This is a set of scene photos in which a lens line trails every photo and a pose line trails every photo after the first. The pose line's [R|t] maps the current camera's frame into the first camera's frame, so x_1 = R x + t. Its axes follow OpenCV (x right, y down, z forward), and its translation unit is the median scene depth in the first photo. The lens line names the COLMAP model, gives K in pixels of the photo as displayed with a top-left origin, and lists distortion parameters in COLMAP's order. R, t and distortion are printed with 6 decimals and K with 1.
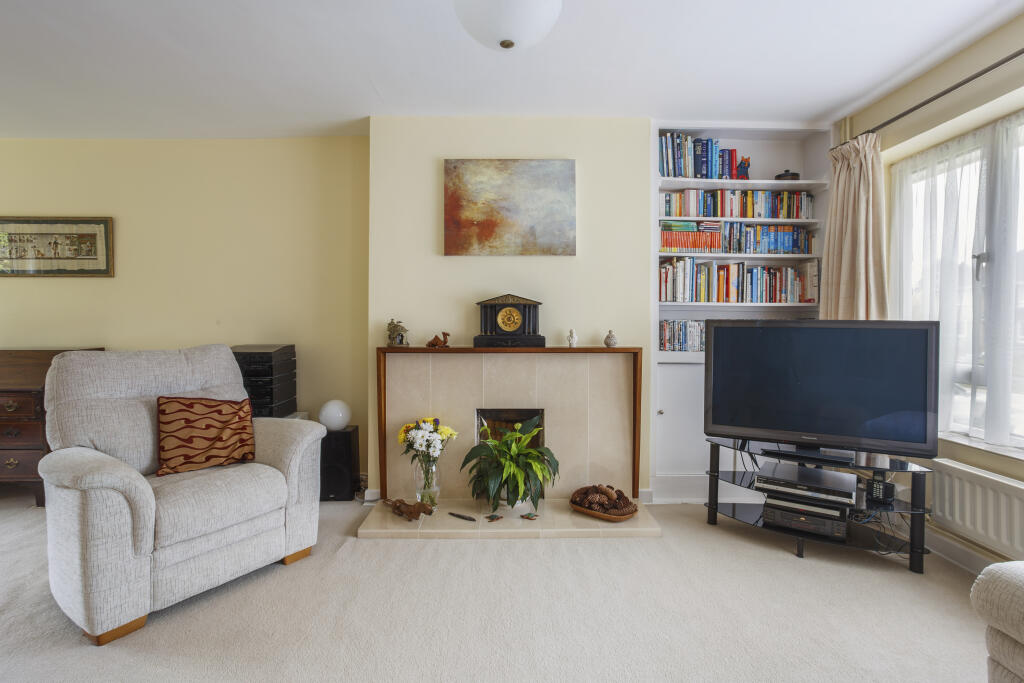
lens RADIAL K [[503.1, 0, 510.2], [0, 503.1, 331.2], [0, 0, 1]] dist [-0.010689, 0.006371]
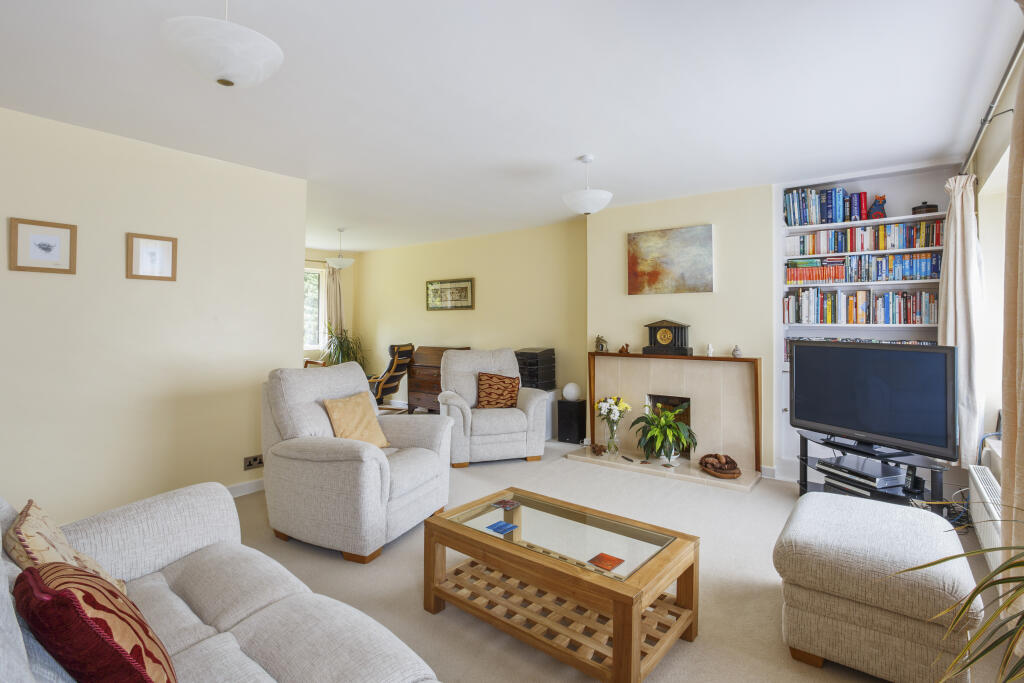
lens RADIAL K [[503.1, 0, 512.5], [0, 503.1, 336.1], [0, 0, 1]] dist [-0.010689, 0.006371]
pose [[0.774734, 0.012353, -0.632166, 0.587714], [-0.003636, 0.999880, 0.015082, -0.045403], [0.632277, -0.009385, 0.774686, -0.447386]]
